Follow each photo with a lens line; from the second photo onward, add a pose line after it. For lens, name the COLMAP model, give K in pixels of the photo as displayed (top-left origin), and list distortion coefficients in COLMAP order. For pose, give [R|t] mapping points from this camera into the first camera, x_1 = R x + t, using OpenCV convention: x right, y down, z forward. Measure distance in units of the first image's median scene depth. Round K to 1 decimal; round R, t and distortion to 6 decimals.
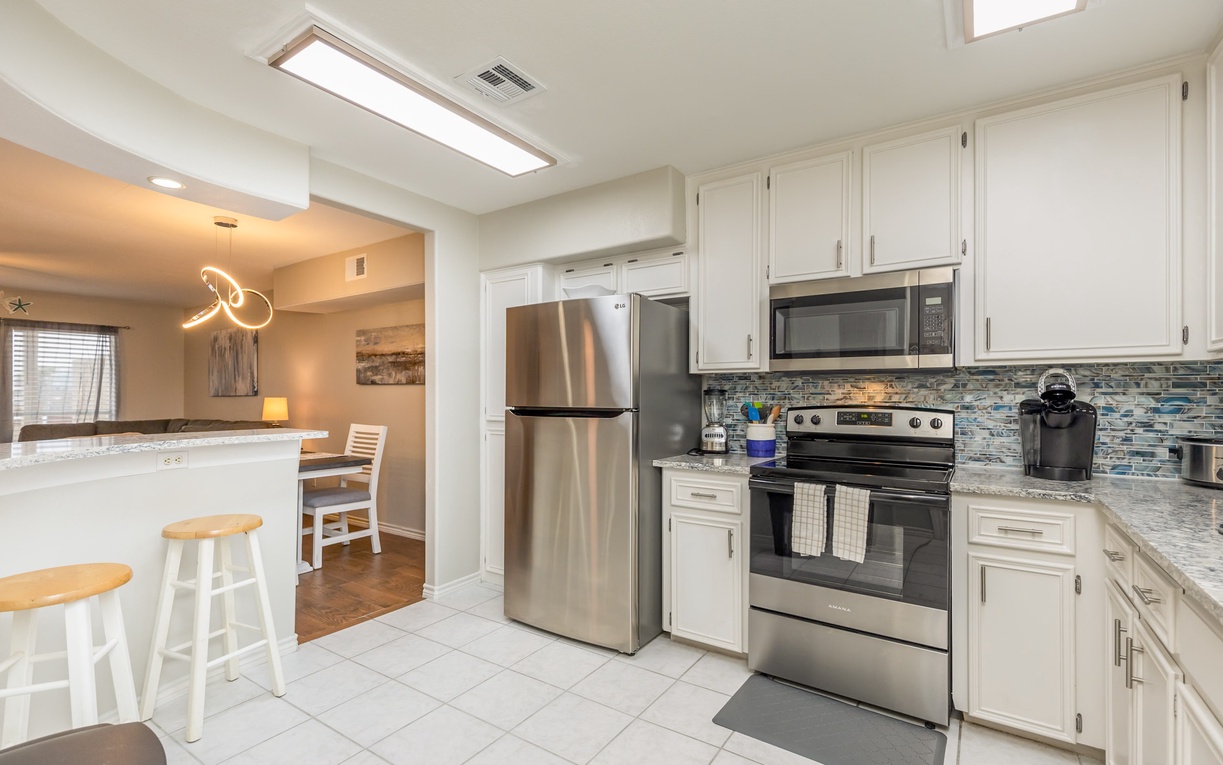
lens RADIAL K [[553.2, 0, 620.2], [0, 553.2, 394.1], [0, 0, 1]] dist [0.003446, -0.000234]
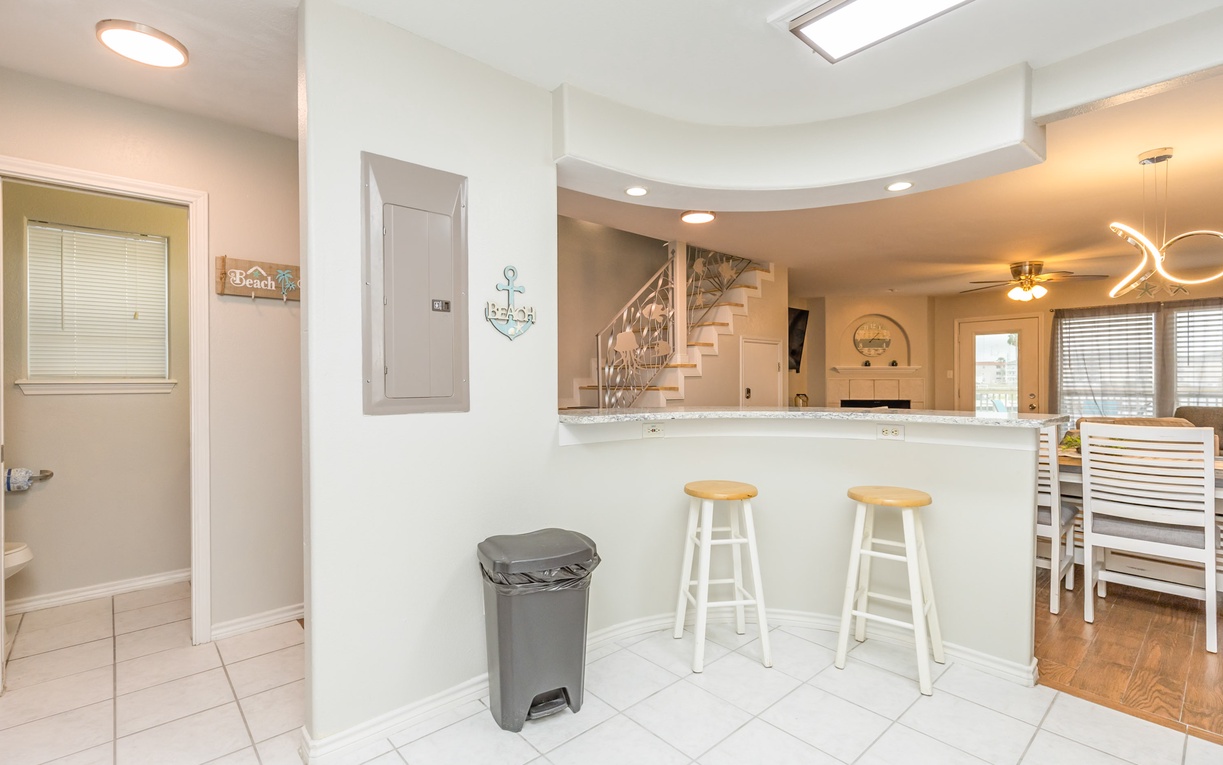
lens RADIAL K [[553.2, 0, 607.0], [0, 553.2, 383.0], [0, 0, 1]] dist [0.003446, -0.000234]
pose [[-0.264767, 0.006466, -0.964291, 0.157748], [0.004768, 0.999974, 0.005397, 0.003665], [0.964301, -0.003169, -0.264791, 0.267392]]
